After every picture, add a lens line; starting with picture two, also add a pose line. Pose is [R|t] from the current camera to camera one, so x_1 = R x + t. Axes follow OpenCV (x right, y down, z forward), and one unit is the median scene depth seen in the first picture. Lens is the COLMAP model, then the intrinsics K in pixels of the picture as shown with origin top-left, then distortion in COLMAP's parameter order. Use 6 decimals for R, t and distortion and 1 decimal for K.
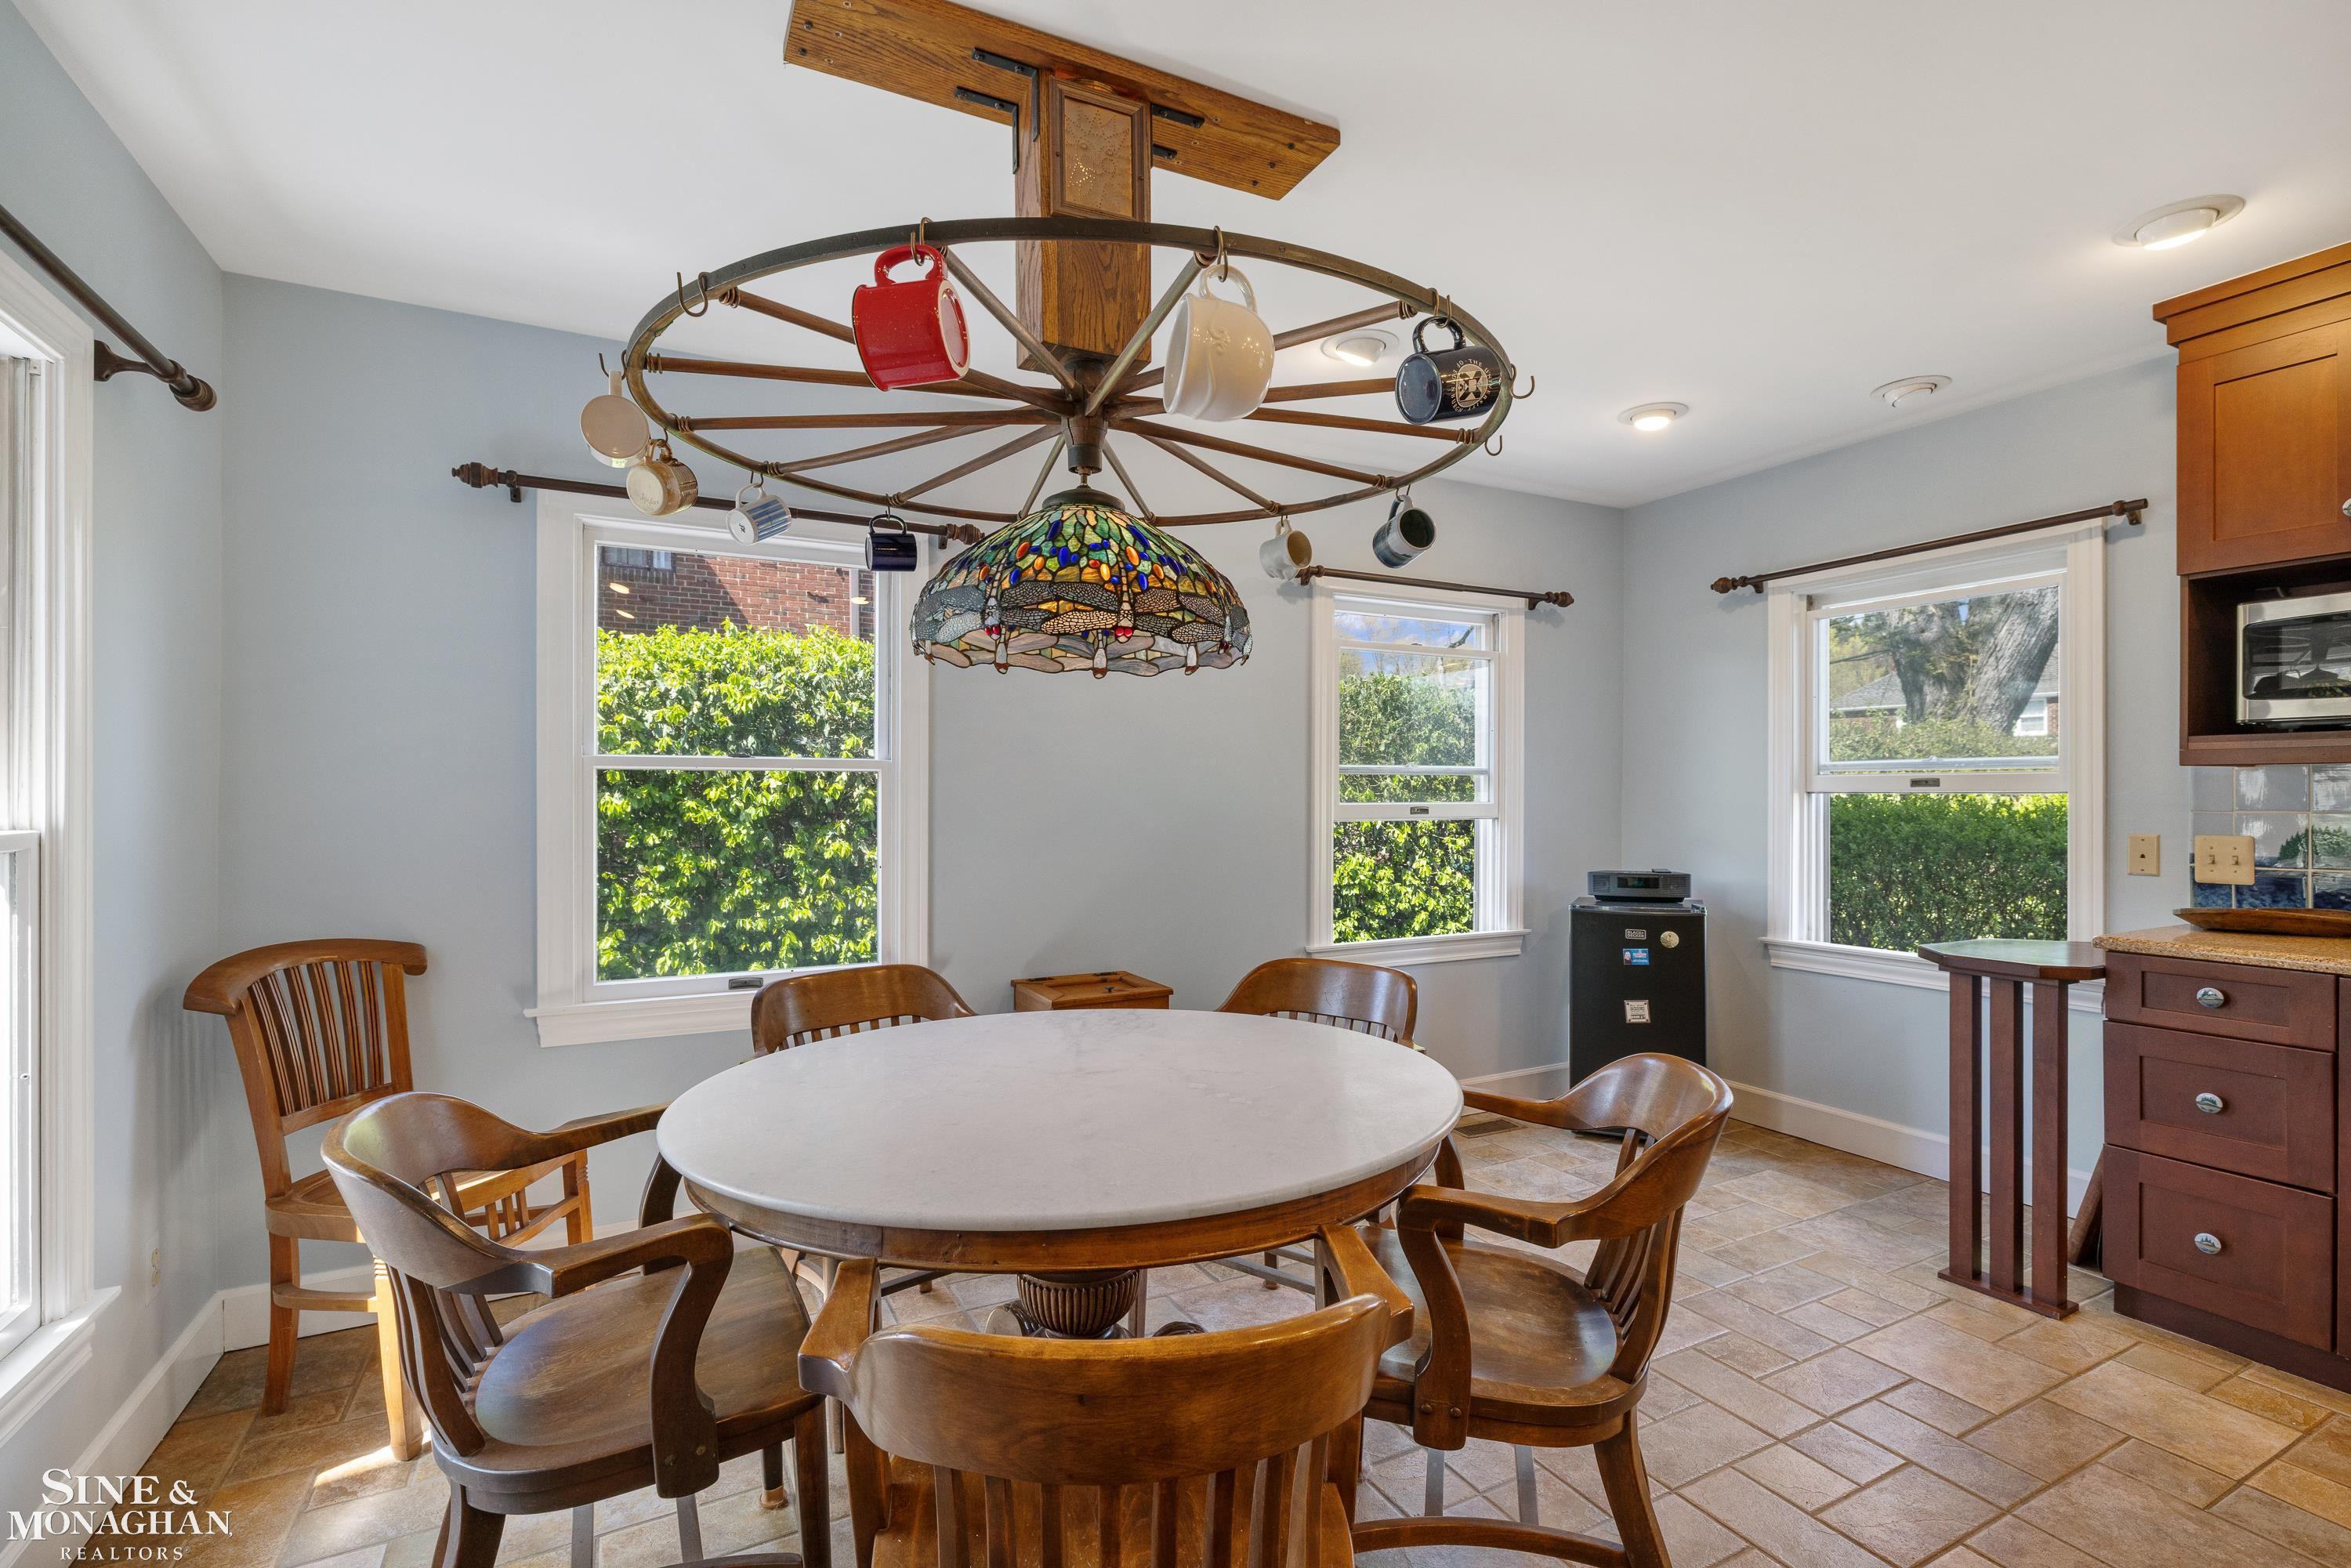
lens RADIAL K [[1061.7, 0, 1170.6], [0, 1061.7, 786.9], [0, 0, 1]] dist [-0.003555, -0.000476]
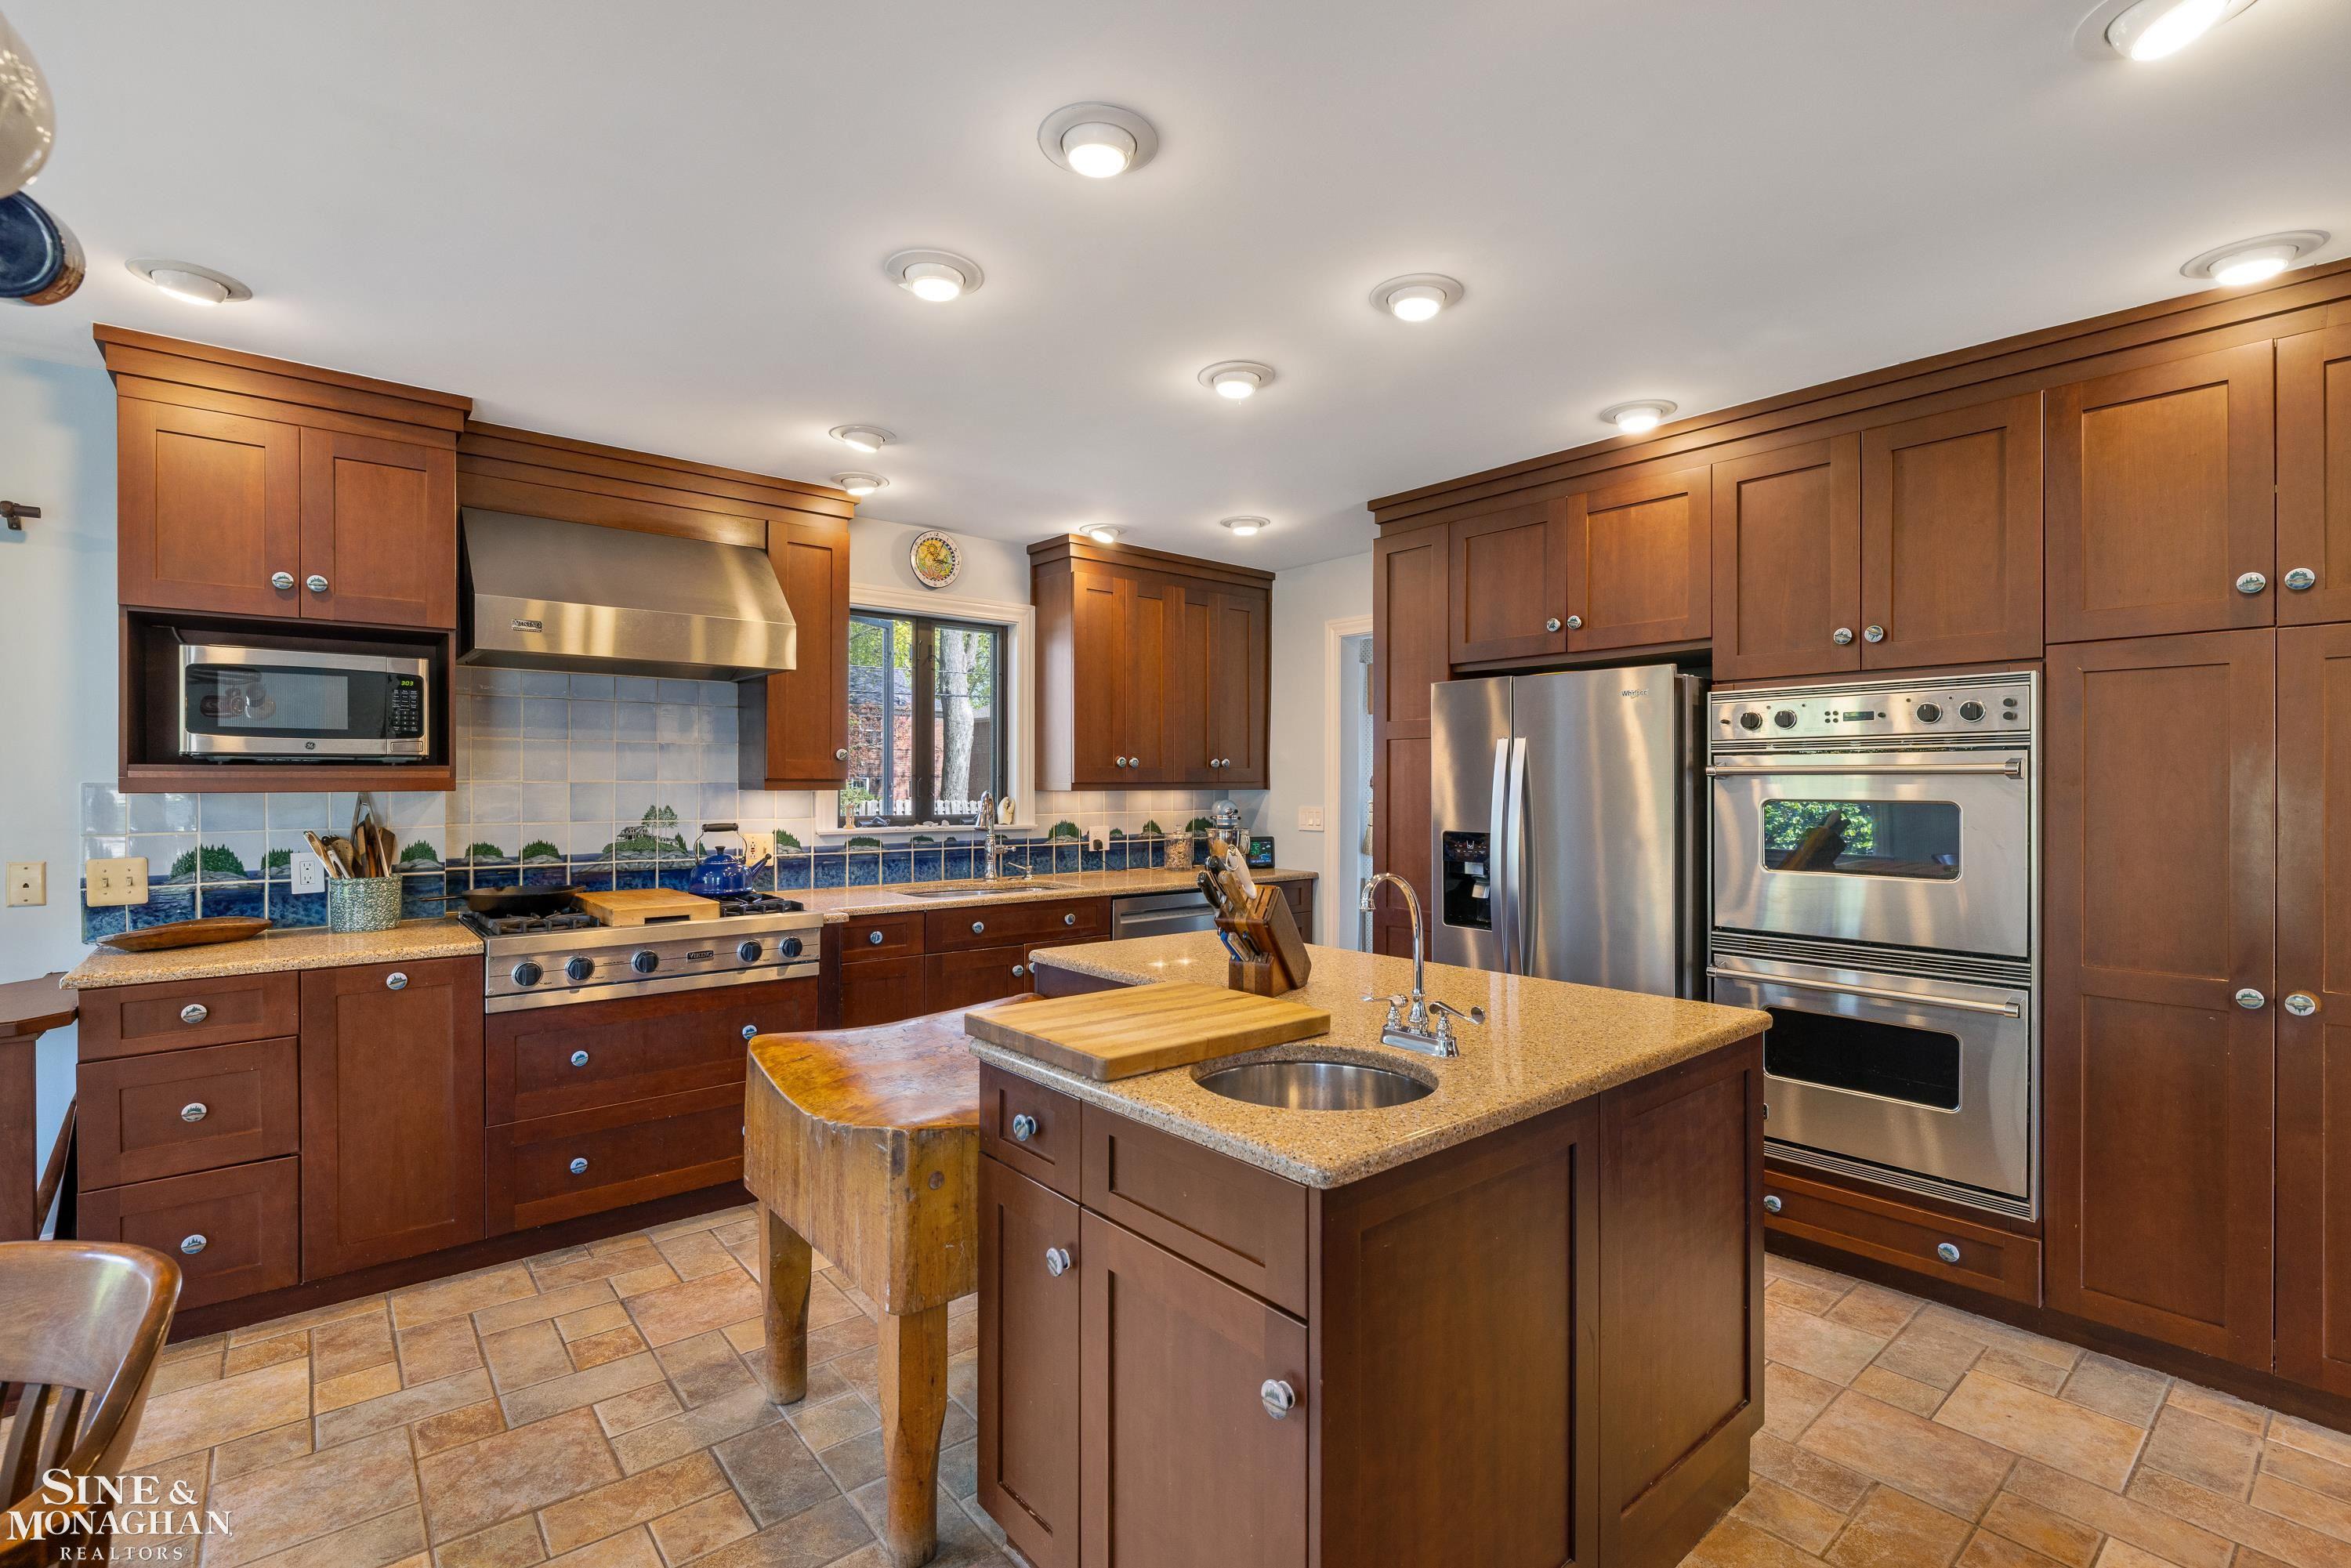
lens RADIAL K [[1061.7, 0, 1170.7], [0, 1061.7, 780.3], [0, 0, 1]] dist [-0.003555, -0.000476]
pose [[-0.208628, -0.003728, 0.977988, -0.252006], [0.001495, 0.999990, 0.004131, -0.037022], [-0.977994, 0.002324, -0.208620, 0.244240]]
